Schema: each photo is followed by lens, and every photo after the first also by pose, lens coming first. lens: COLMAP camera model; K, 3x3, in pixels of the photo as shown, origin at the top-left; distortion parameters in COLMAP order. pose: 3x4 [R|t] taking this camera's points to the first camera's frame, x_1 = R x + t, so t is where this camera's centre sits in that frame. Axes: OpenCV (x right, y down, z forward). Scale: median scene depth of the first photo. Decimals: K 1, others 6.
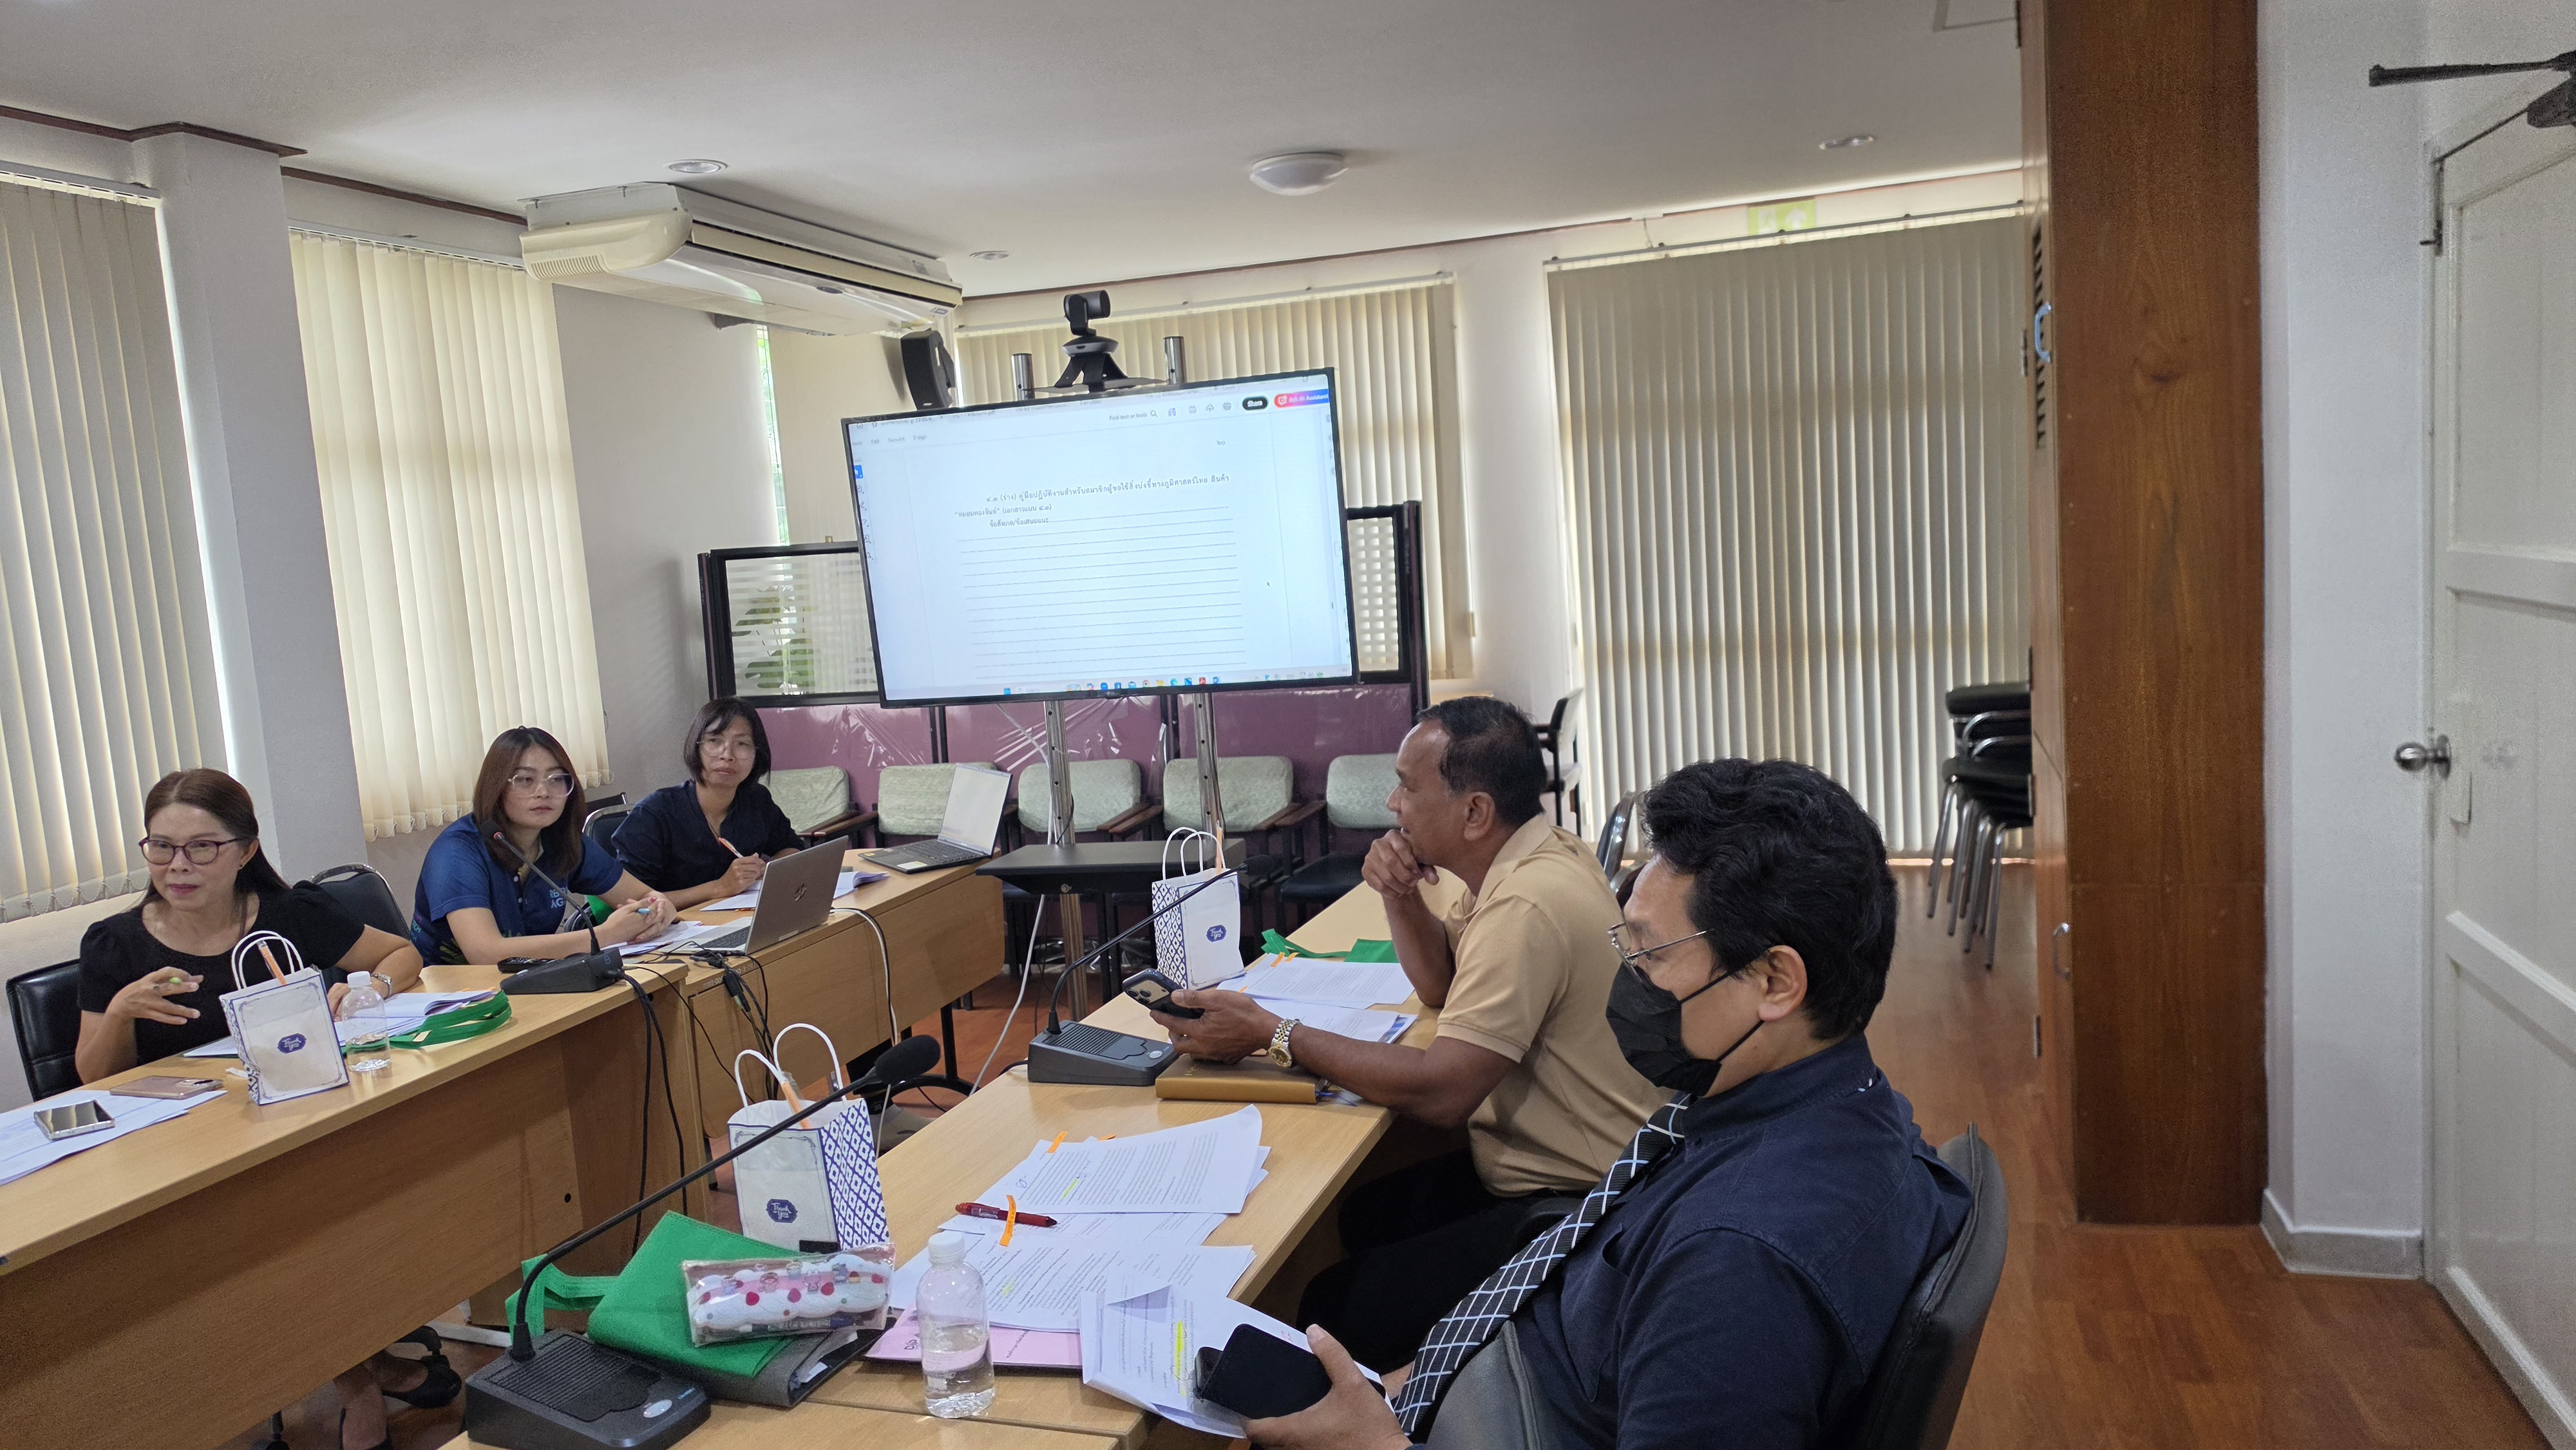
lens RADIAL K [[1787.8, 0, 1223.0], [0, 1787.8, 760.8], [0, 0, 1]] dist [0.043348, -0.055308]
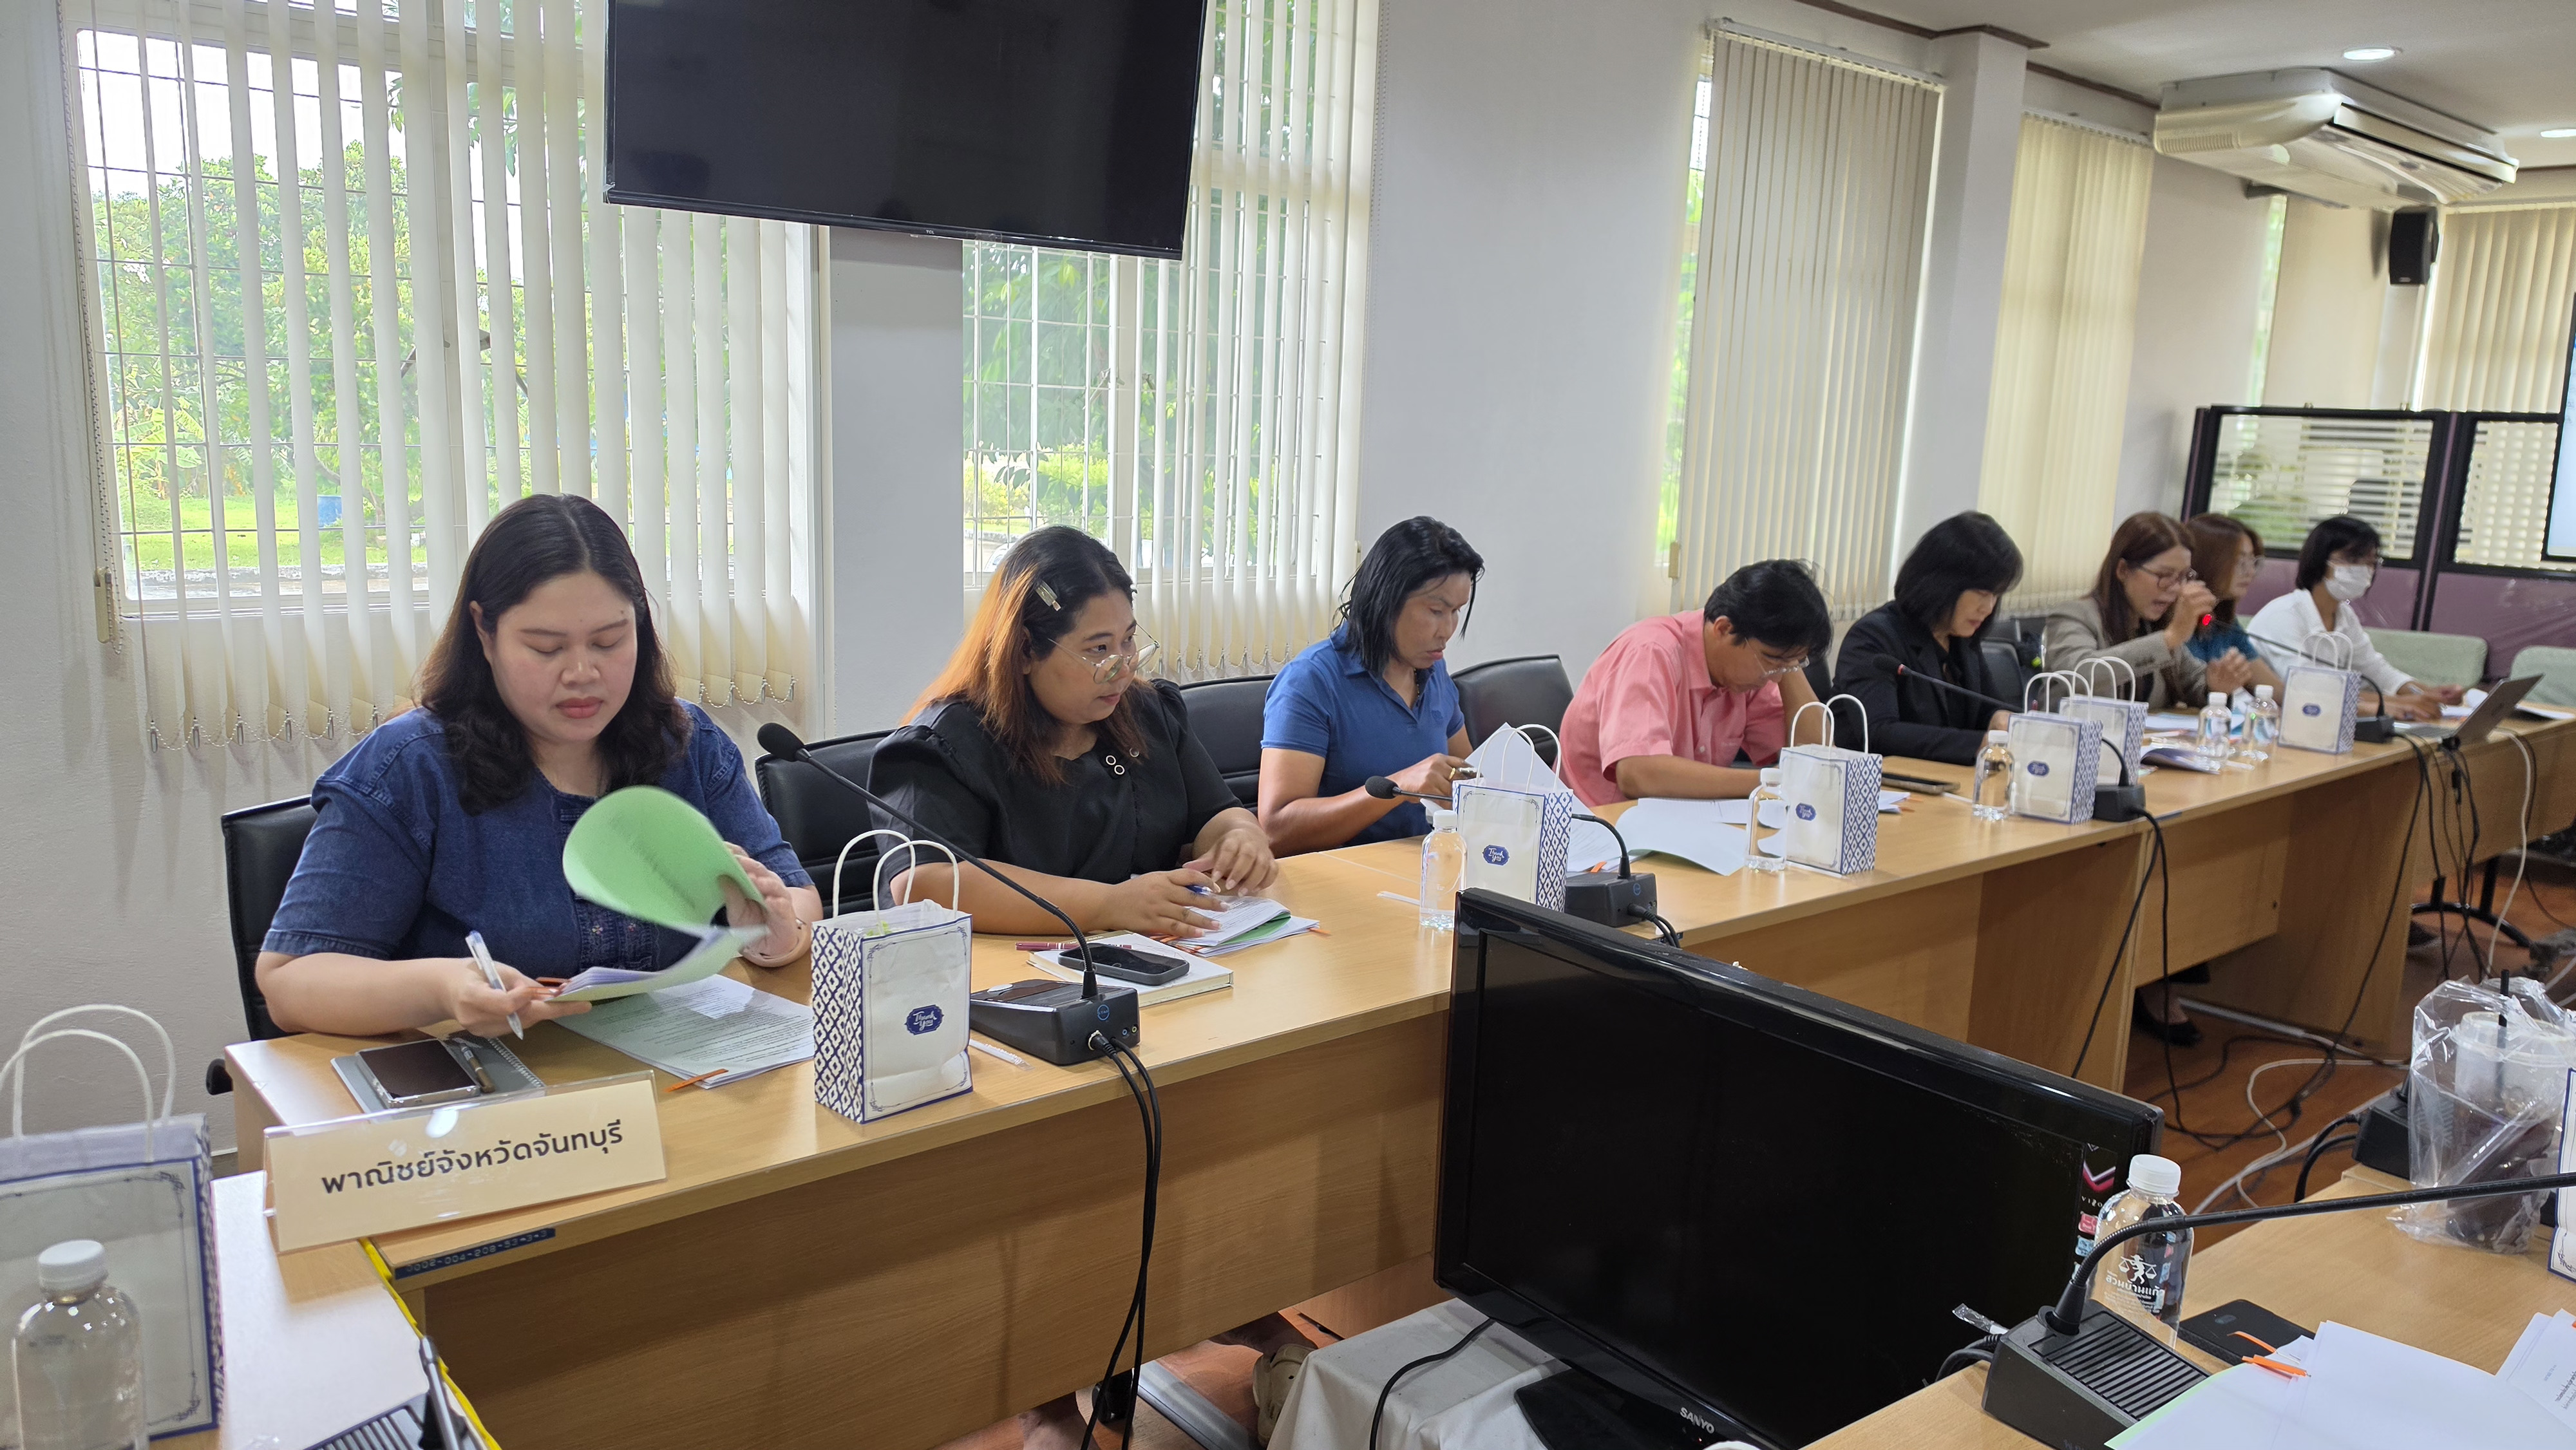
lens RADIAL K [[1787.8, 0, 1243.8], [0, 1787.8, 743.3], [0, 0, 1]] dist [0.043348, -0.055308]
pose [[0.851794, 0.182916, -0.490906, -0.255428], [-0.149609, 0.982974, 0.106672, 0.067511], [0.502060, -0.017419, 0.864658, -0.295349]]
